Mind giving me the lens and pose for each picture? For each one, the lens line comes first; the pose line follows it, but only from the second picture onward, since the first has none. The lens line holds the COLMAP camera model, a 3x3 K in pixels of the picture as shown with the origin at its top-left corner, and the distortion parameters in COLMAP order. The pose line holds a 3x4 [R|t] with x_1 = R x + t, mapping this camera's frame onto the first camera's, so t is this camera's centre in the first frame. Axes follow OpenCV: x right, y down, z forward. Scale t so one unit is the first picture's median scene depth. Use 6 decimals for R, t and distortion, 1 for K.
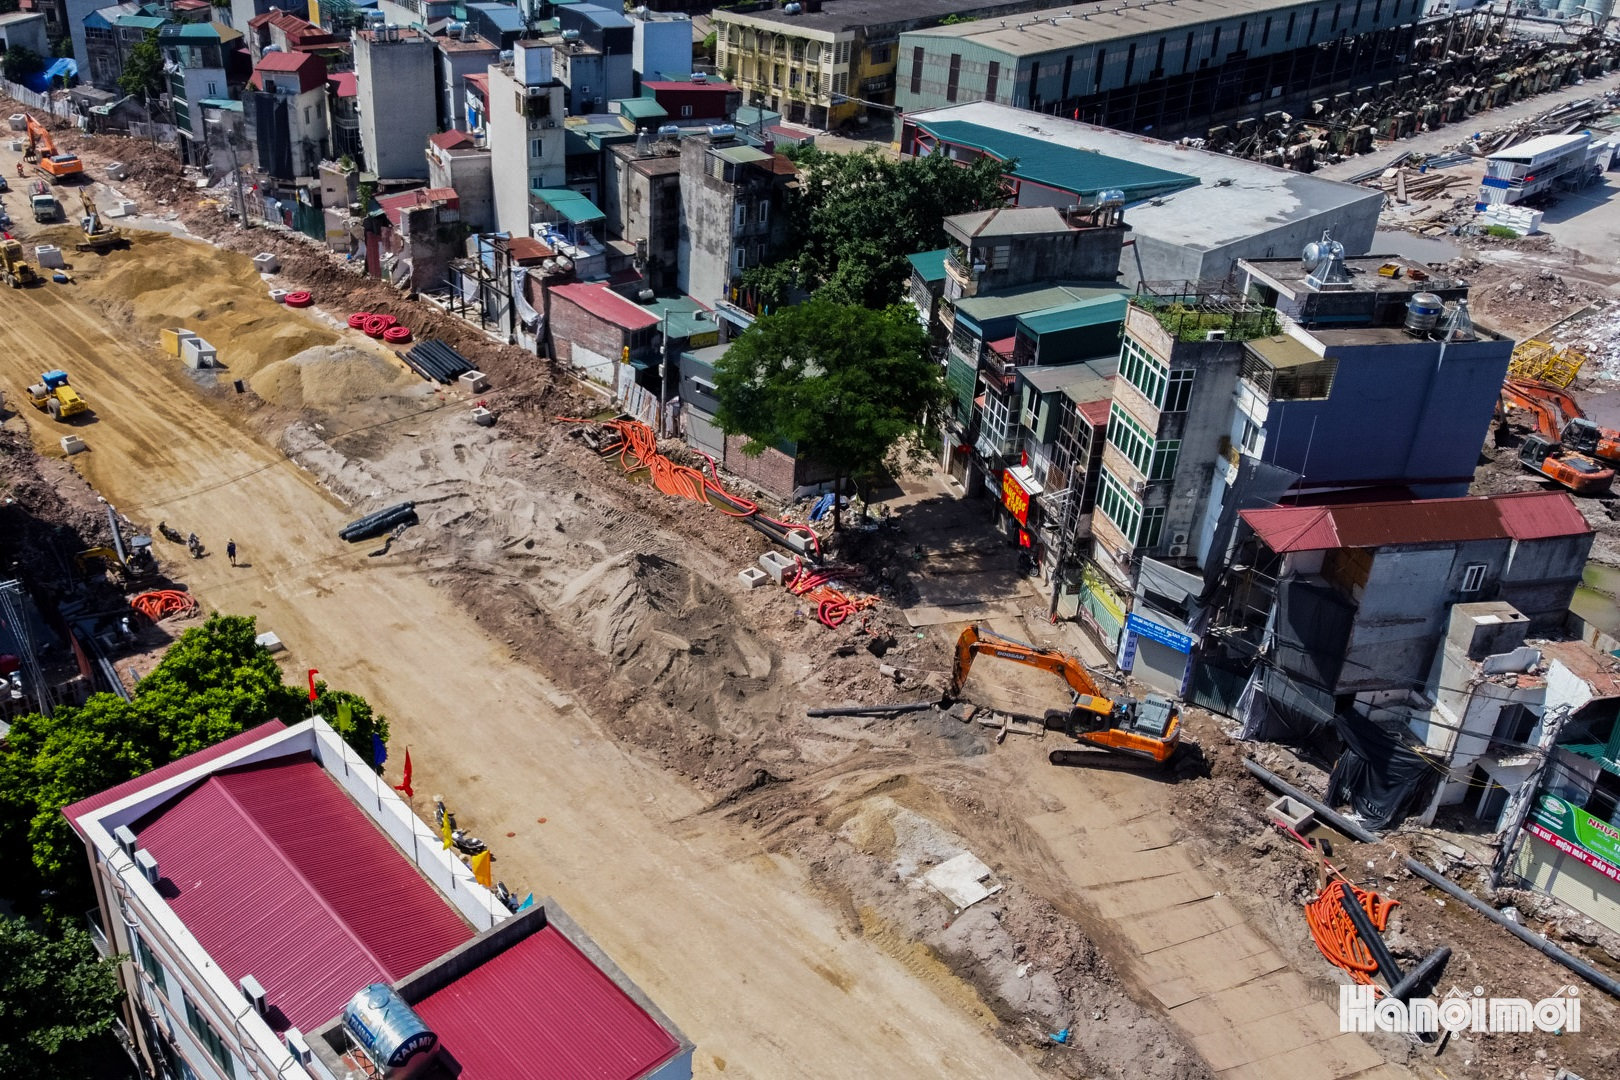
lens RADIAL K [[1458.4, 0, 808.0], [0, 1458.4, 498.6], [0, 0, 1]] dist [-0.012219, -0.009129]
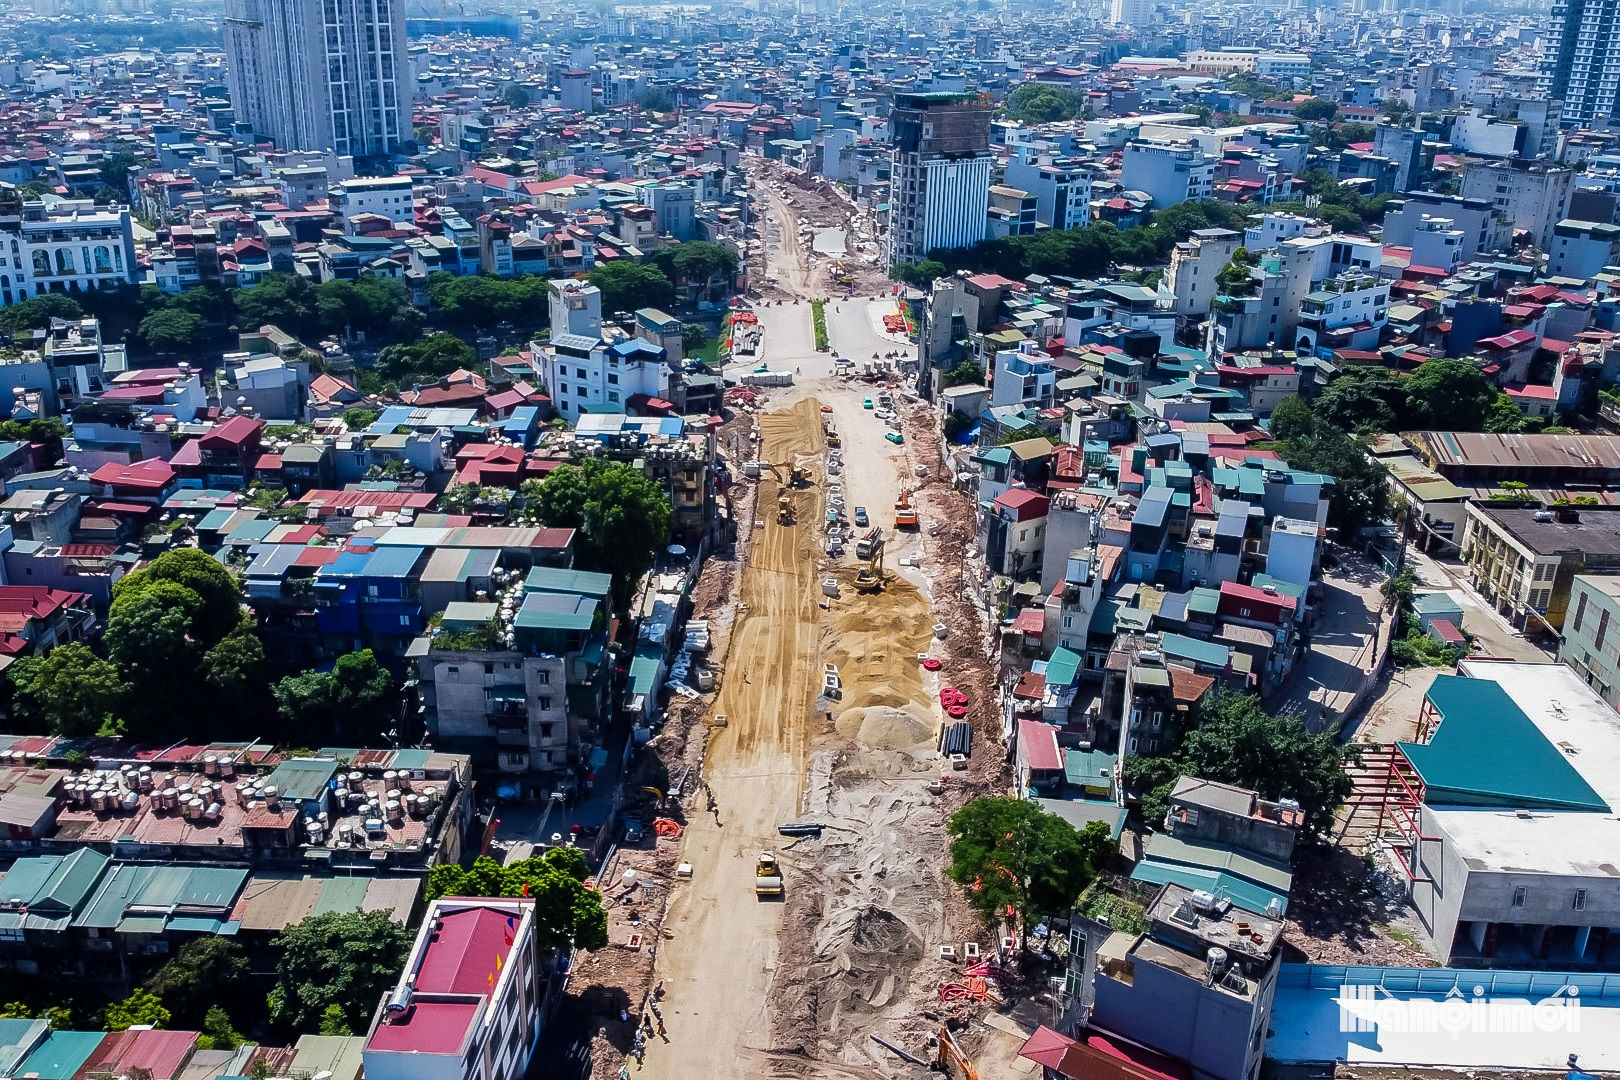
lens RADIAL K [[1504.6, 0, 810.0], [0, 1504.6, 540.0], [0, 0, 1]] dist [0.001088, 0.001535]
pose [[0.715366, 0.247404, -0.653485, 0.564816], [-0.339019, 0.940660, -0.014996, -0.203132], [0.610997, 0.232271, 0.756791, -0.281729]]
